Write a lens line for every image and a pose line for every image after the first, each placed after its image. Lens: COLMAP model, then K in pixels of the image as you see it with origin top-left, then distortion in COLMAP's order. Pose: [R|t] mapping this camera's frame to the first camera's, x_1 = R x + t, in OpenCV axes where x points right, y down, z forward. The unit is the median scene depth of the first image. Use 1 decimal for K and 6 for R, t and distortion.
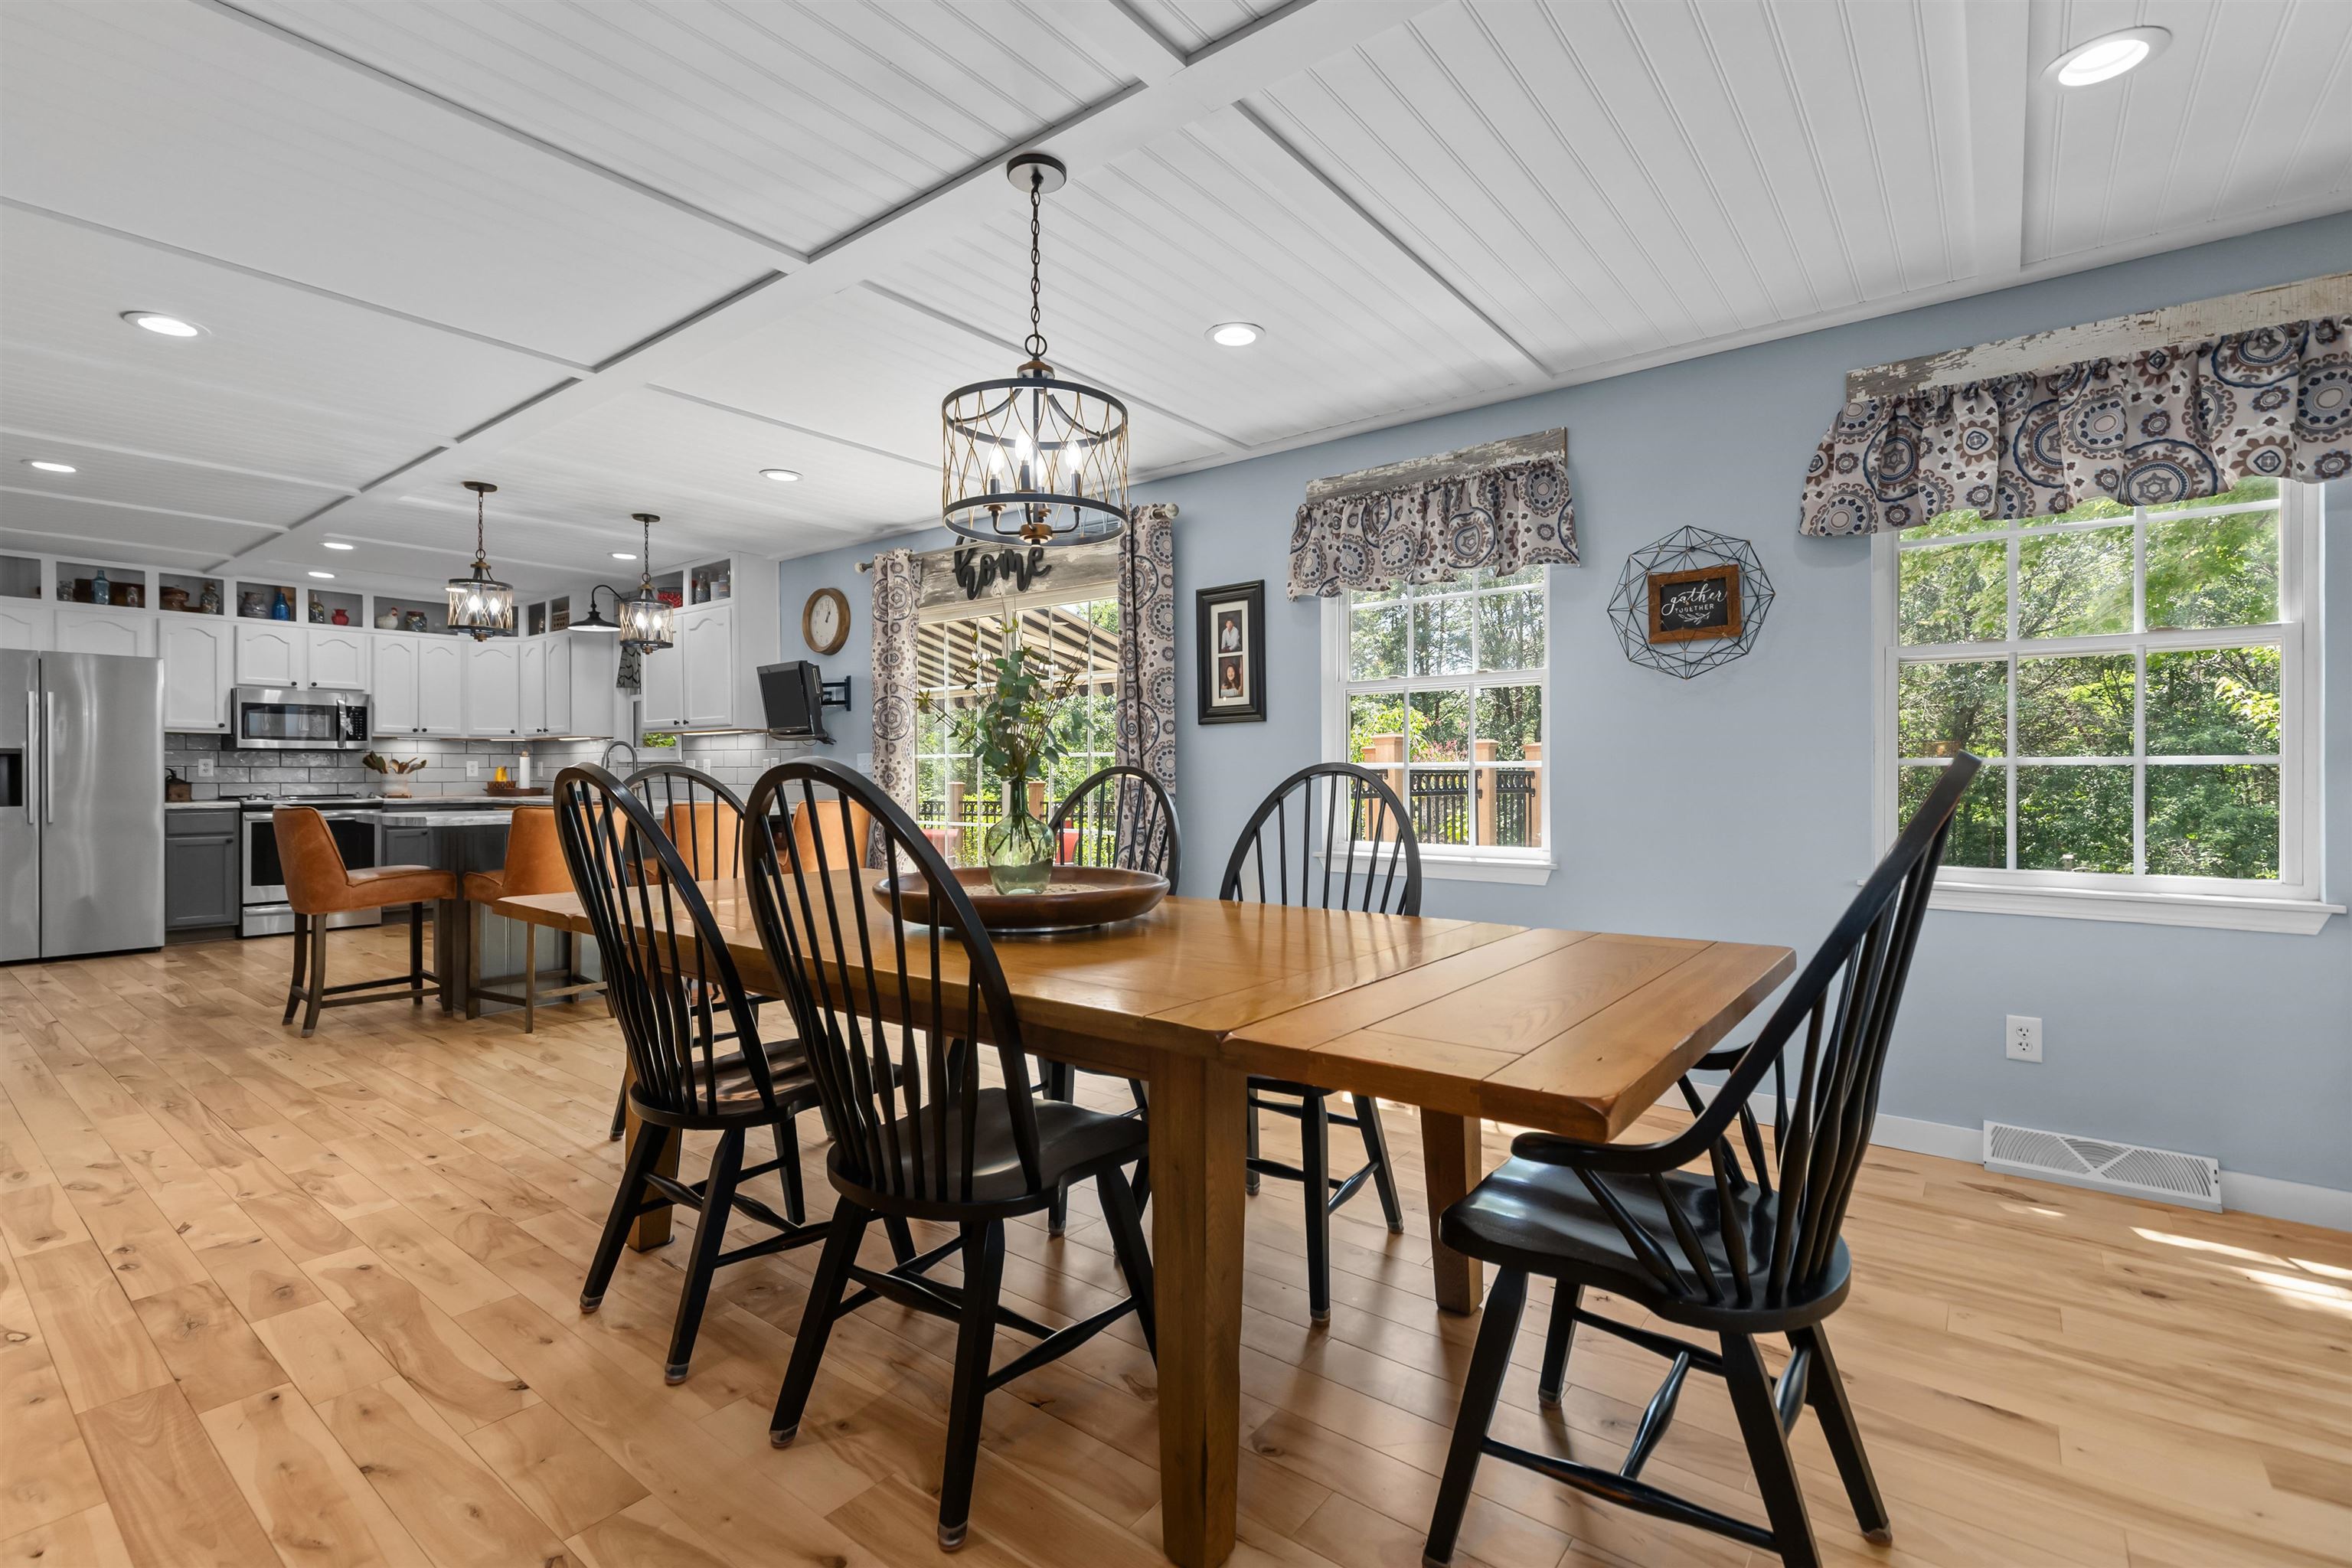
lens RADIAL K [[1061.0, 0, 1172.3], [0, 1061.0, 779.3], [0, 0, 1]] dist [0.008243, -0.001744]
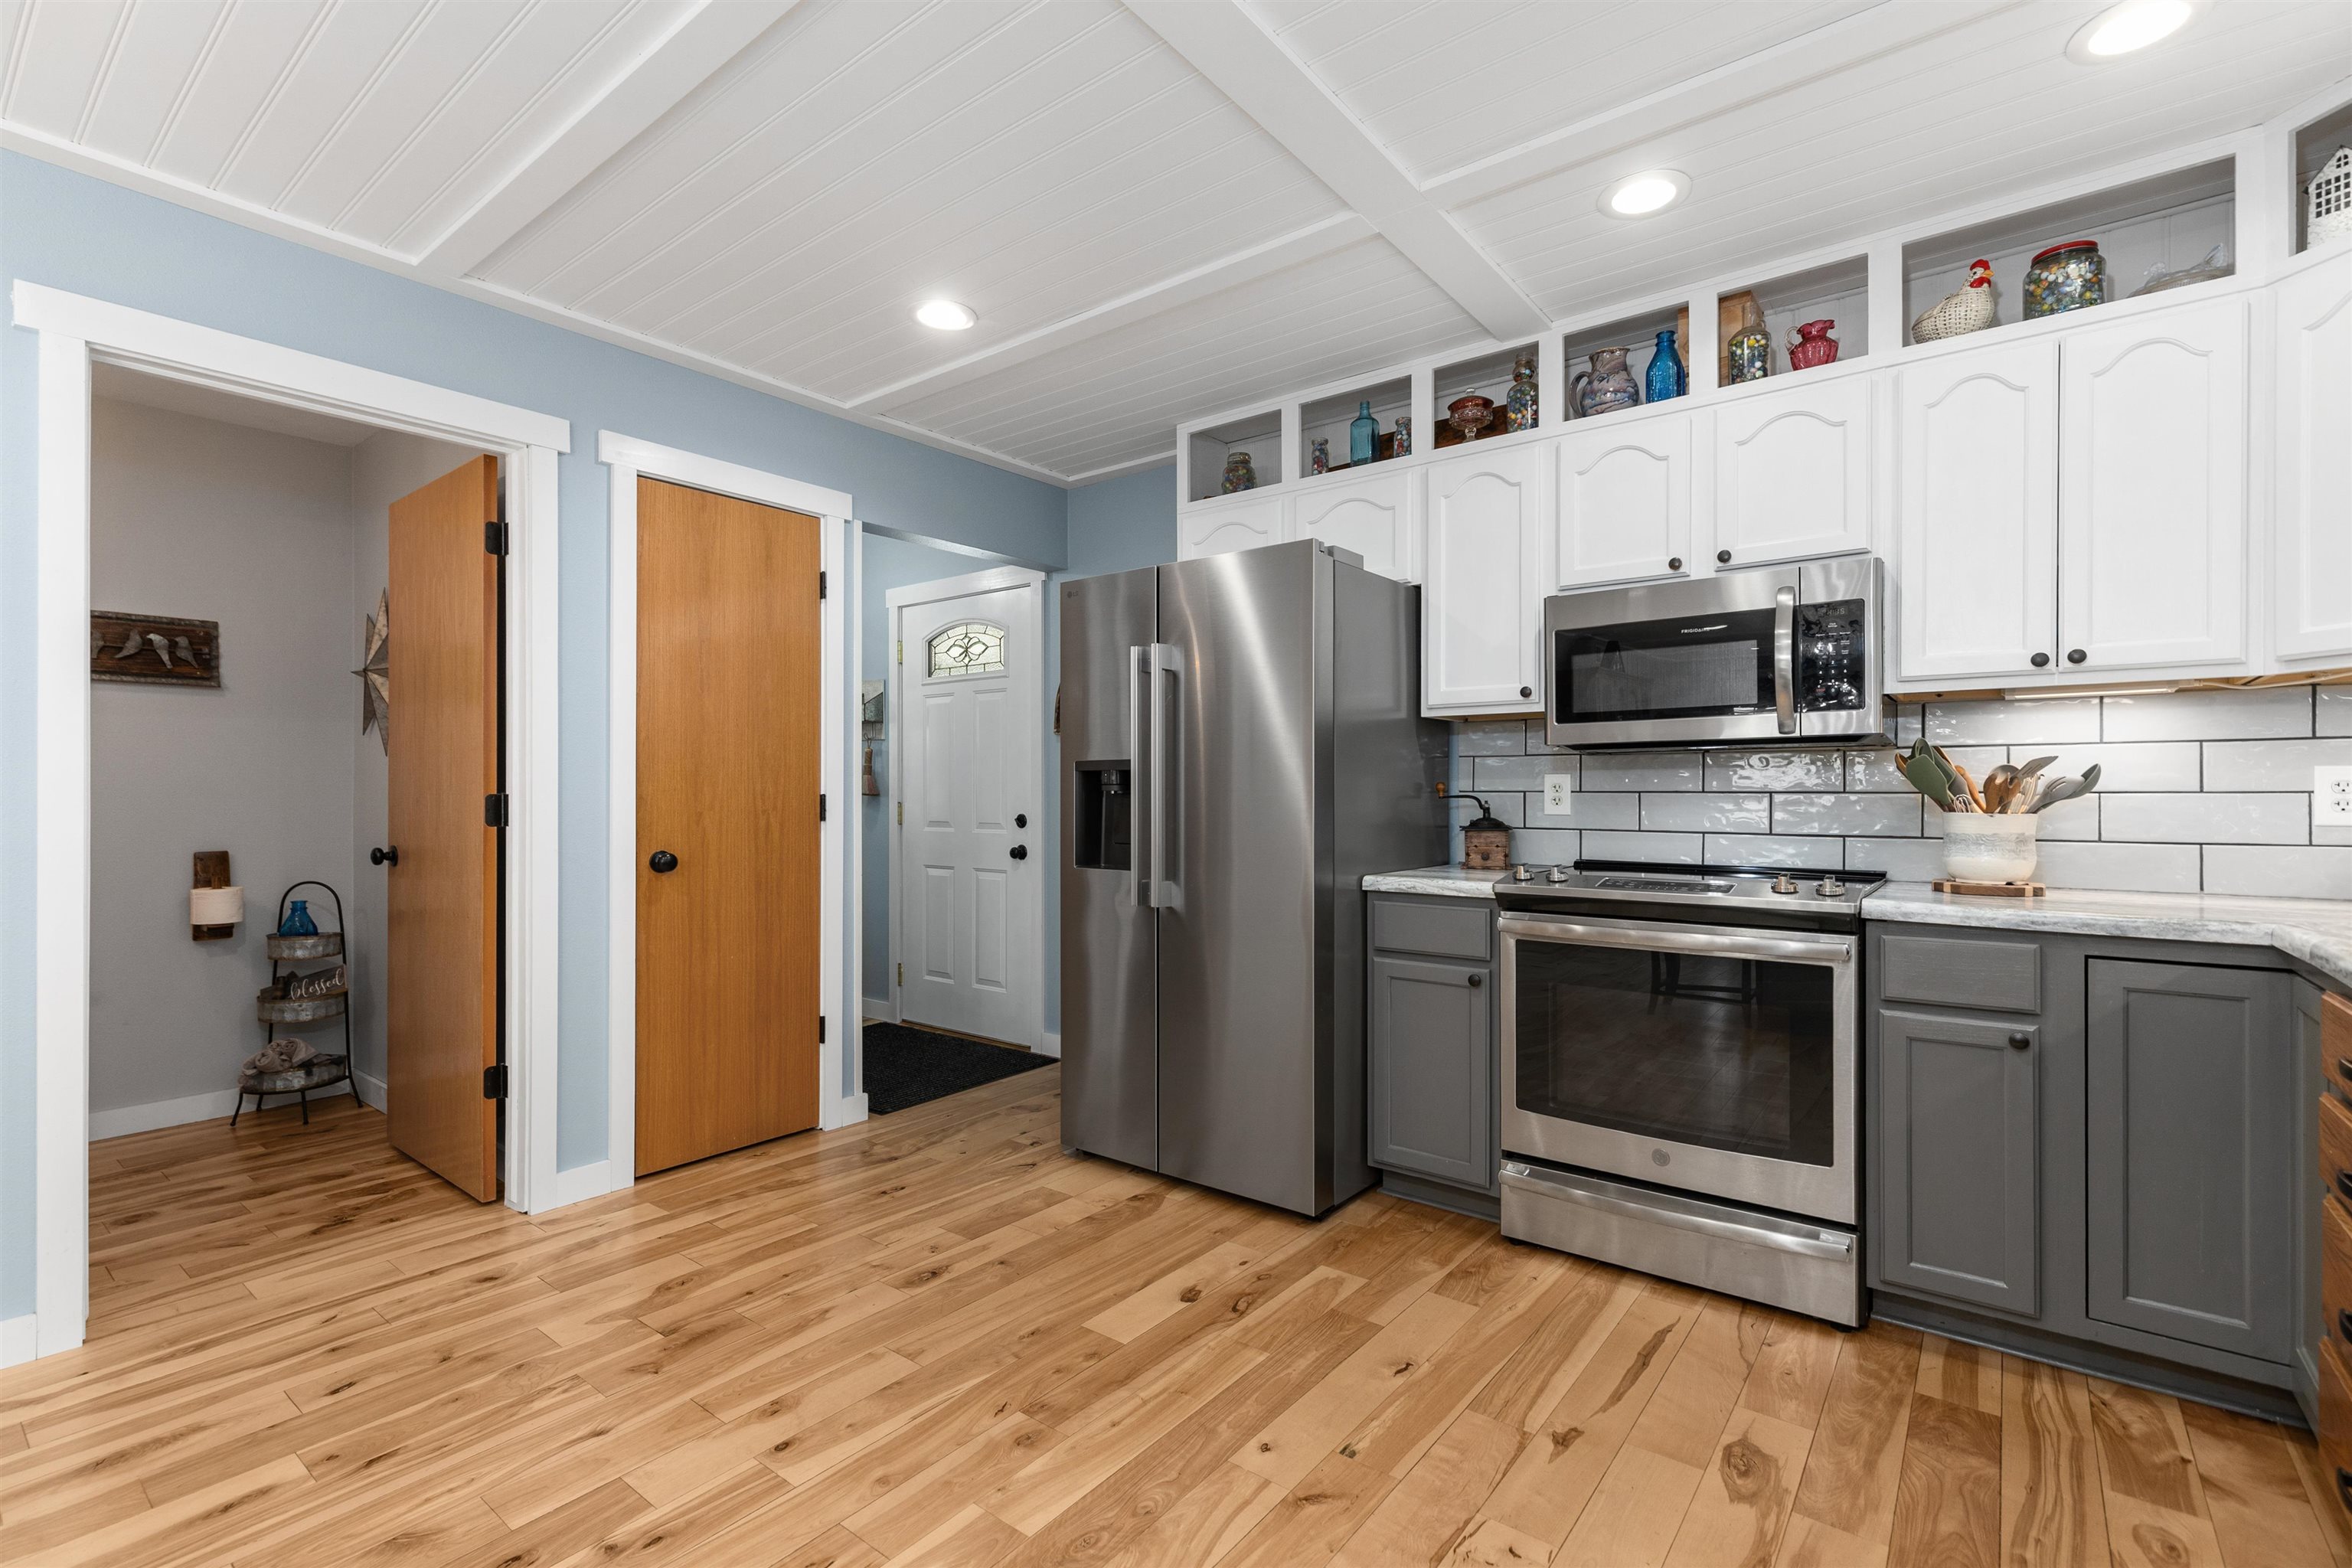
lens RADIAL K [[1061.0, 0, 1168.5], [0, 1061.0, 791.4], [0, 0, 1]] dist [0.008243, -0.001744]
pose [[-0.011075, 0.004186, -0.999930, -0.444841], [-0.000443, 0.999991, 0.004191, -0.013131], [0.999939, 0.000490, -0.011073, 0.807058]]
